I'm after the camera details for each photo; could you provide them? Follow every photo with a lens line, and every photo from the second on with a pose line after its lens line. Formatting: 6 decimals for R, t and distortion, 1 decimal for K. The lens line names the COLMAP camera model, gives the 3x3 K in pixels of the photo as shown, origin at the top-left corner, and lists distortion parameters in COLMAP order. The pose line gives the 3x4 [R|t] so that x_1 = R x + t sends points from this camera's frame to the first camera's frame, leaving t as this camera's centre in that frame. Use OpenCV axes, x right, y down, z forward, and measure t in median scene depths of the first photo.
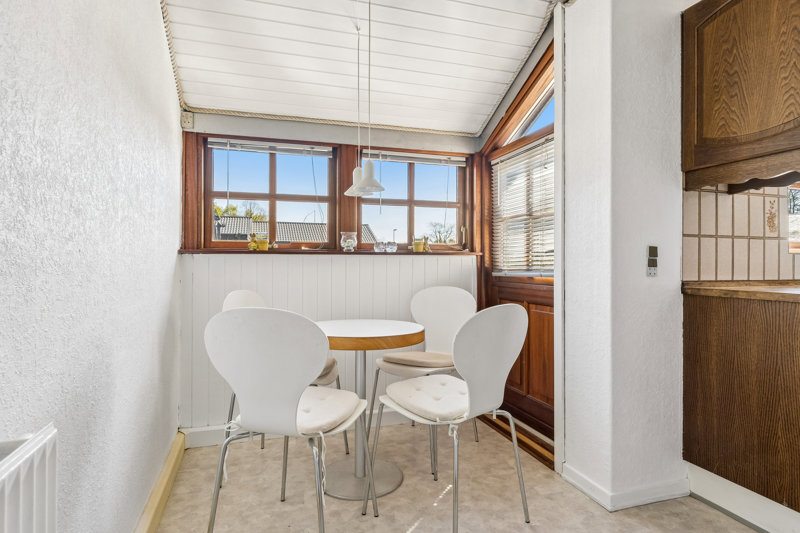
lens RADIAL K [[467.1, 0, 400.3], [0, 467.1, 265.9], [0, 0, 1]] dist [0.000517, 0.000369]
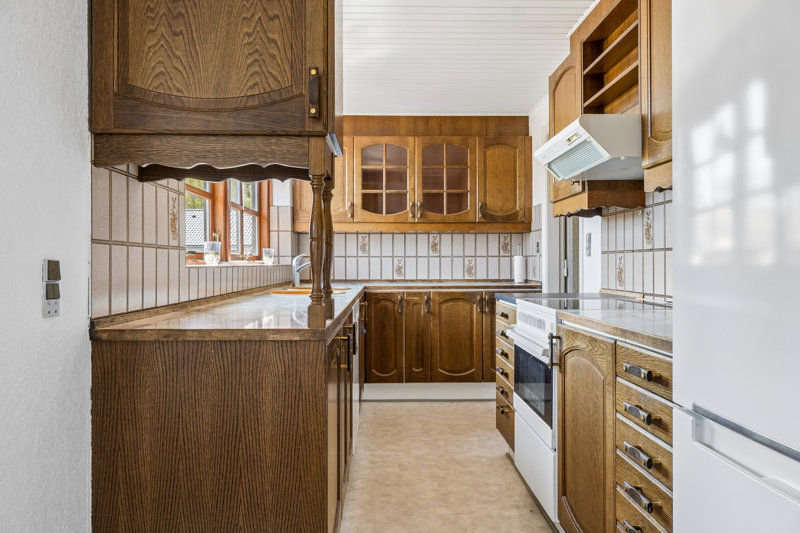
lens RADIAL K [[561.9, 0, 398.5], [0, 561.9, 265.4], [0, 0, 1]] dist [-0.001414, -0.000121]
pose [[0.293570, -0.005417, 0.955922, 0.044505], [0.002115, 0.999985, 0.005017, -0.038175], [-0.955935, 0.000549, 0.293577, 0.435611]]
